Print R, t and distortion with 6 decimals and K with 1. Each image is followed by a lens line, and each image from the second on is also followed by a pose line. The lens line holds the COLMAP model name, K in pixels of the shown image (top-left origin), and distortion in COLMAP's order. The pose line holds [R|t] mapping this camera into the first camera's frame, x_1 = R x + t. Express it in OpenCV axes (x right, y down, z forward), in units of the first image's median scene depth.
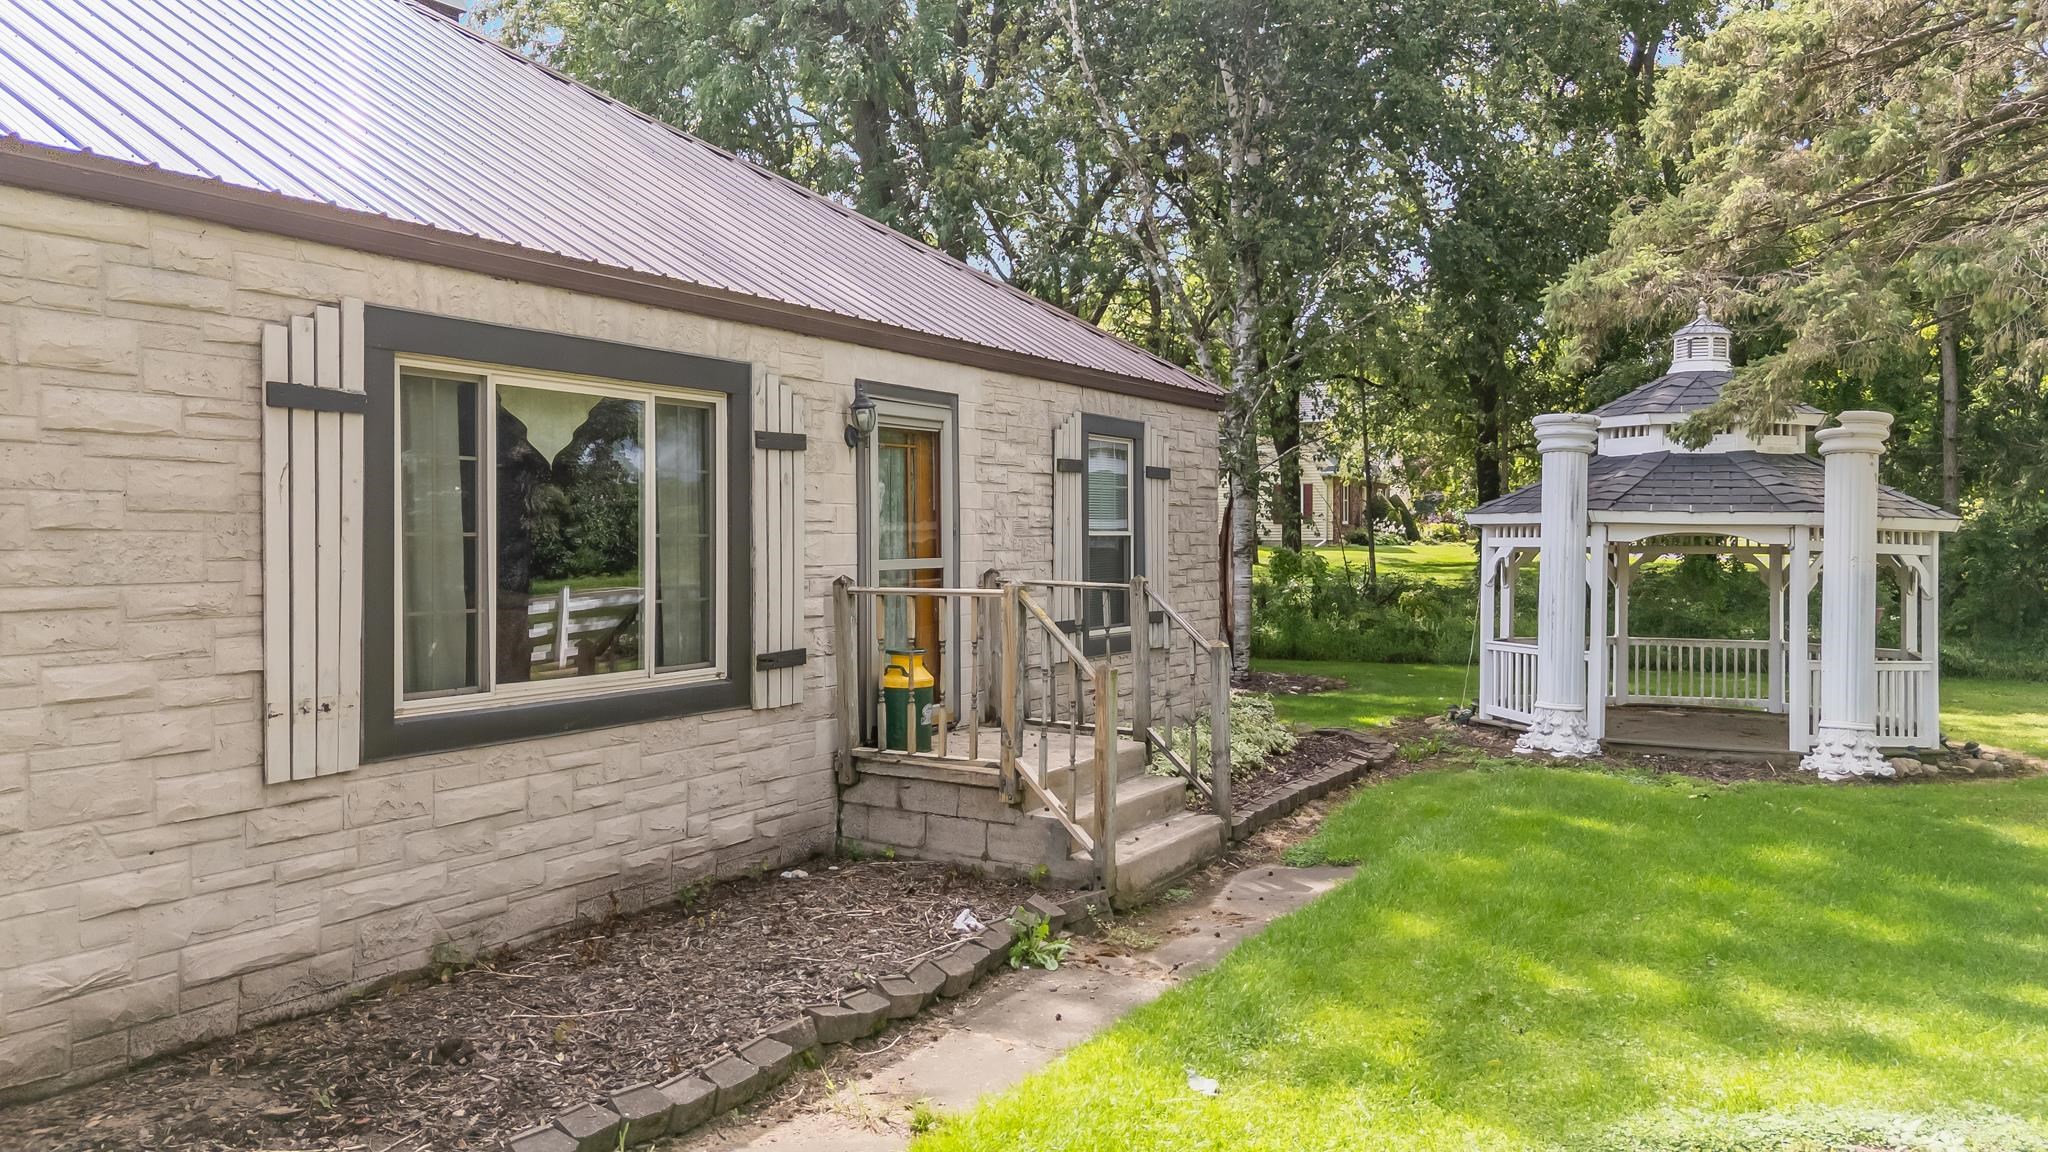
lens RADIAL K [[1548.6, 0, 1046.0], [0, 1548.6, 545.3], [0, 0, 1]] dist [0.117865, -0.133290]
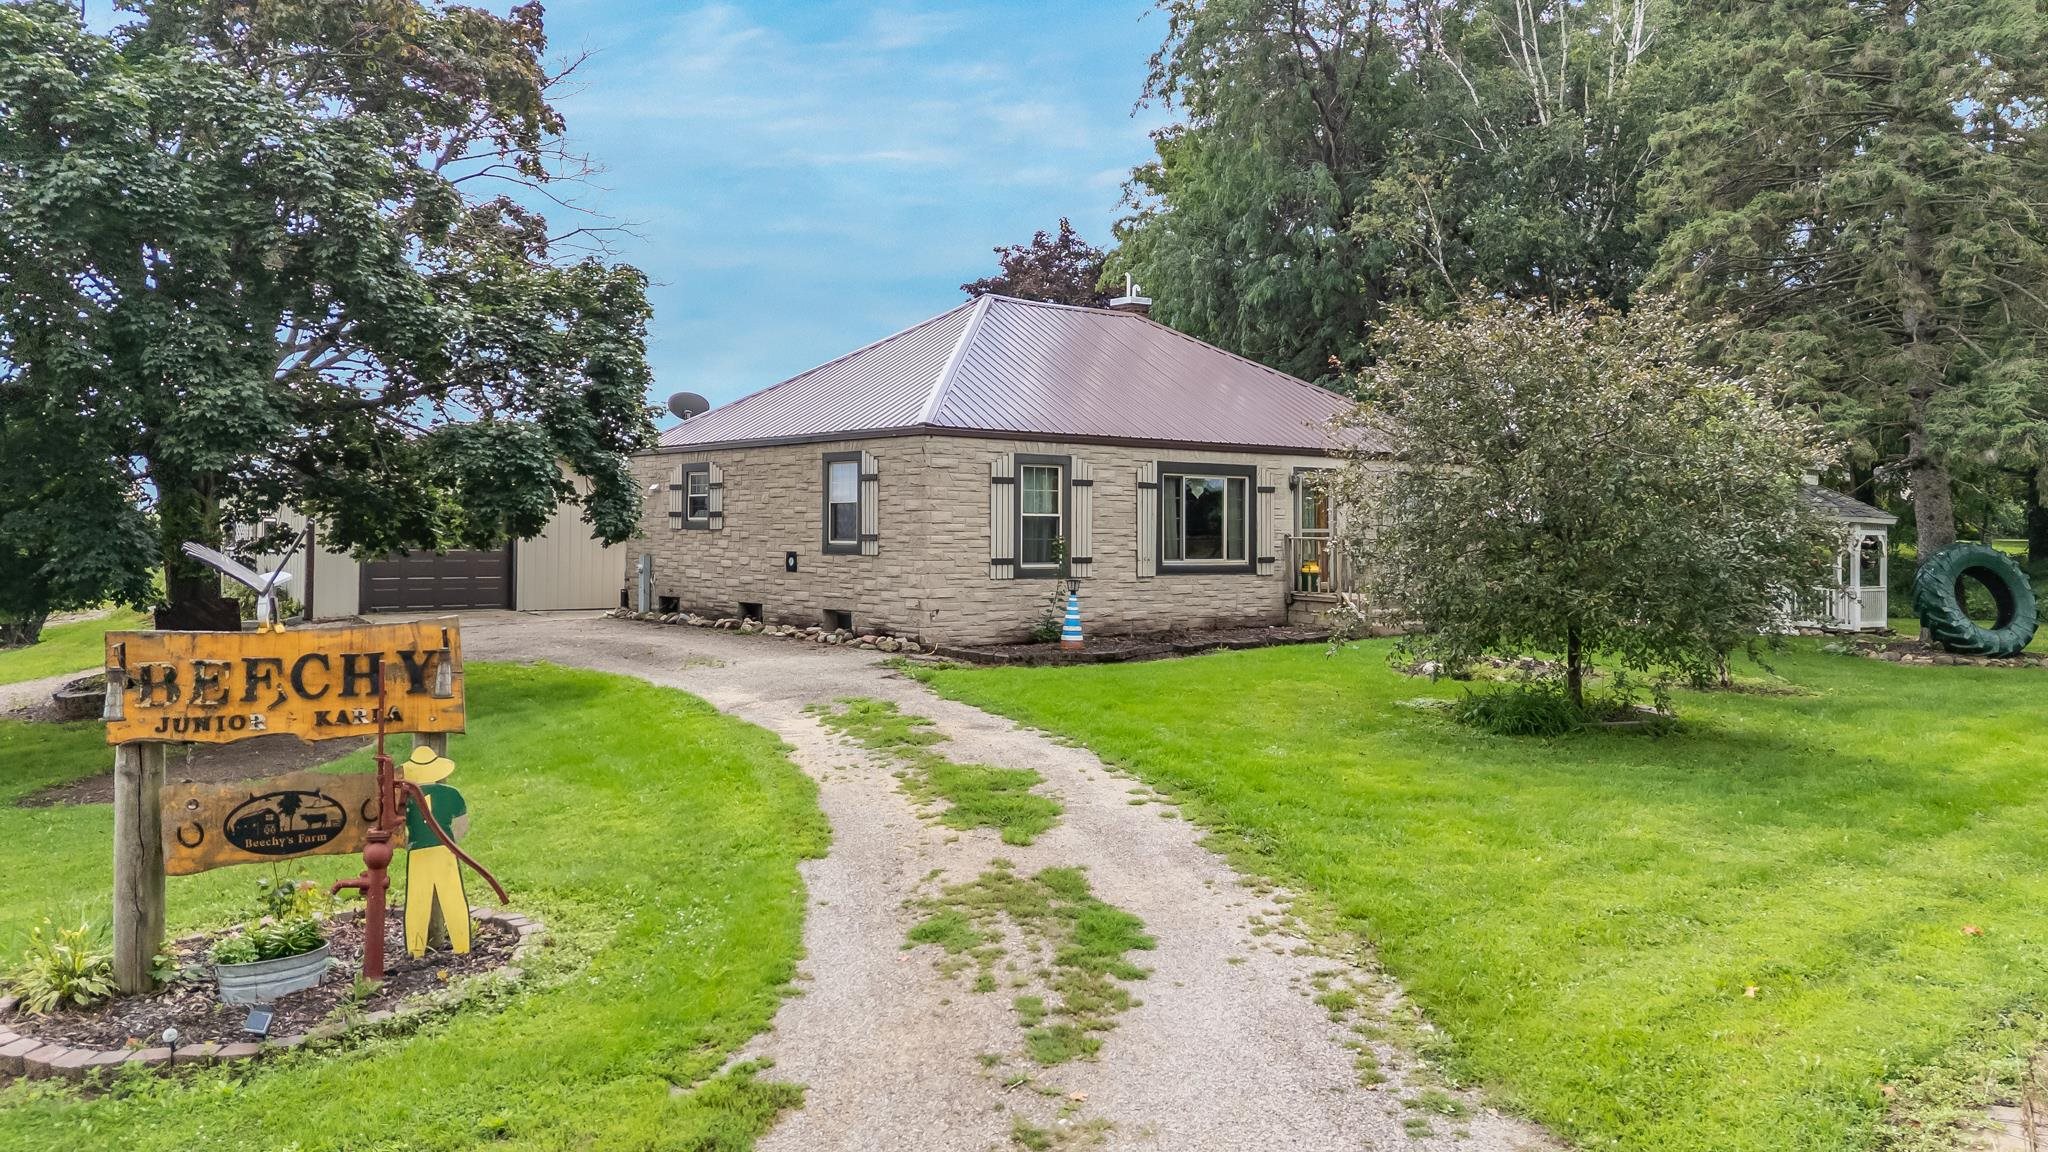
lens RADIAL K [[1582.5, 0, 994.5], [0, 1582.5, 513.8], [0, 0, 1]] dist [0.209483, -0.000104]
pose [[0.924227, 0.002440, -0.381835, 0.496231], [-0.009839, 0.999800, -0.017427, 0.038436], [0.381716, 0.019864, 0.924066, -1.966596]]
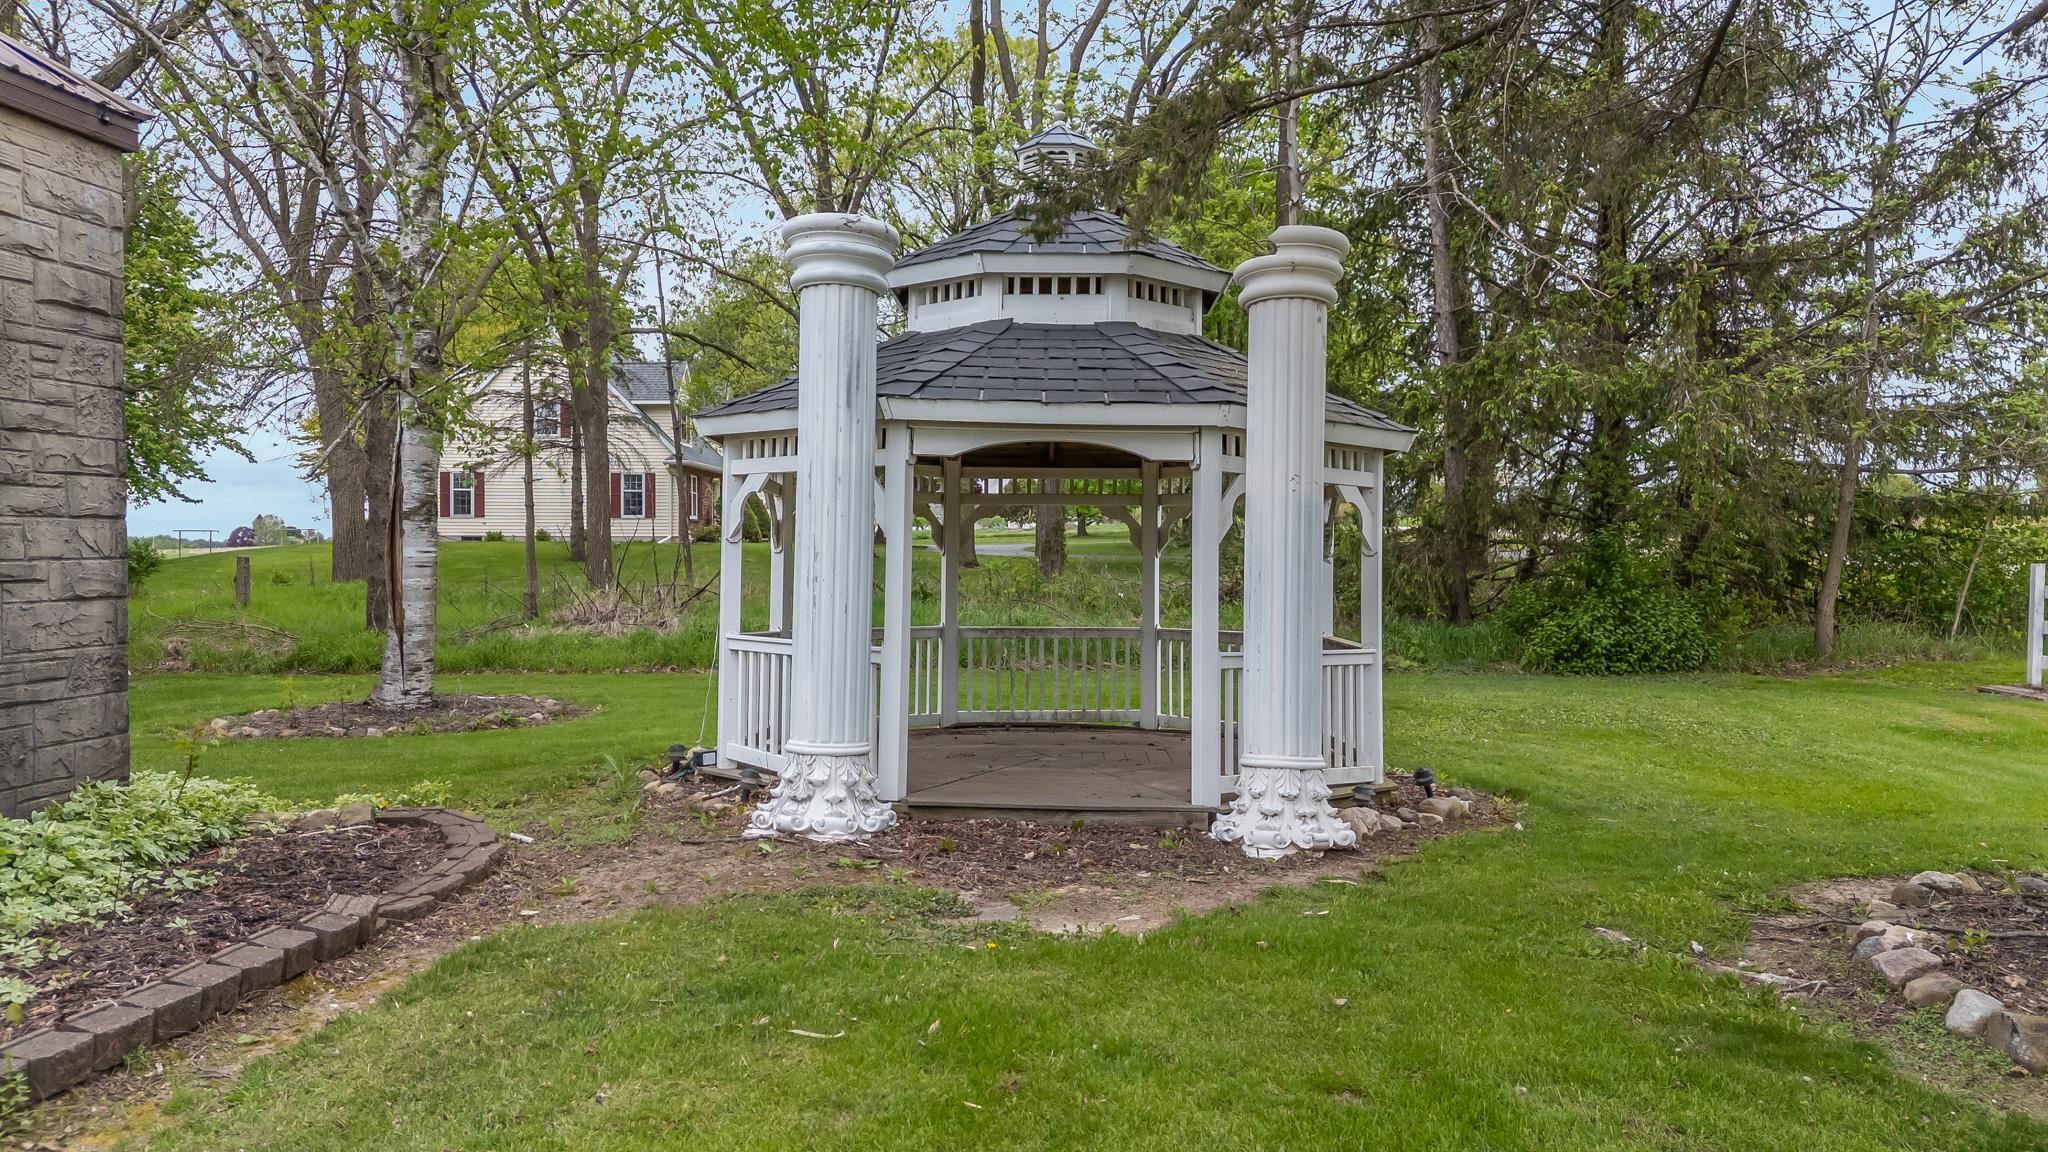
lens RADIAL K [[1550.6, 0, 1024.0], [0, 1550.6, 576.0], [0, 0, 1]] dist [0.091473, -0.128095]
pose [[0.928581, -0.005380, 0.371091, 0.280639], [0.000059, 0.999897, 0.014349, 0.051354], [-0.371130, -0.013302, 0.928486, 0.693897]]
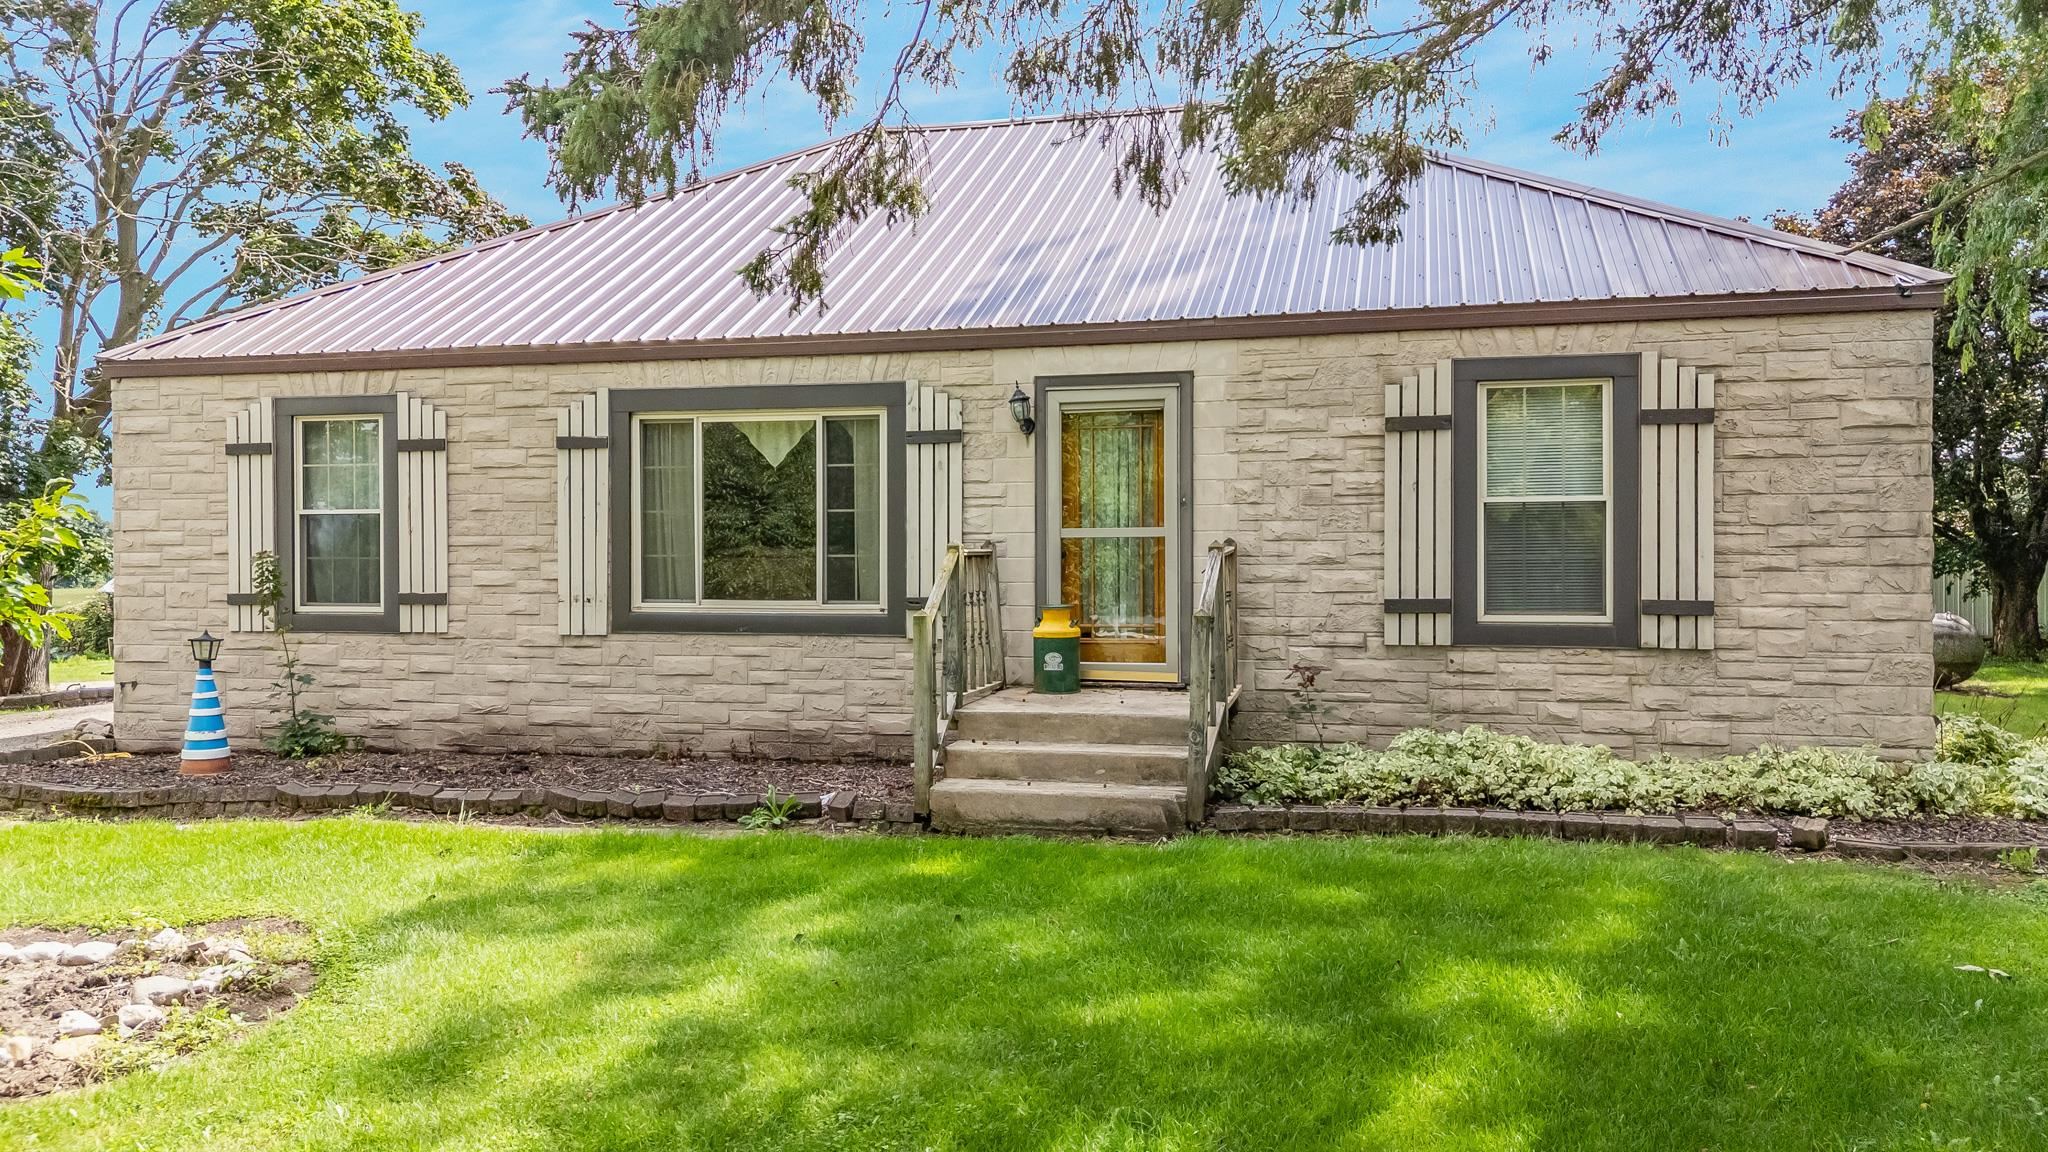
lens RADIAL K [[1550.6, 0, 1024.0], [0, 1550.6, 576.0], [0, 0, 1]] dist [0.091473, -0.128095]
pose [[0.238437, 0.037836, -0.970421, 1.016483], [0.004653, 0.999185, 0.040101, -0.001859], [0.971147, -0.014077, 0.238067, 0.698582]]
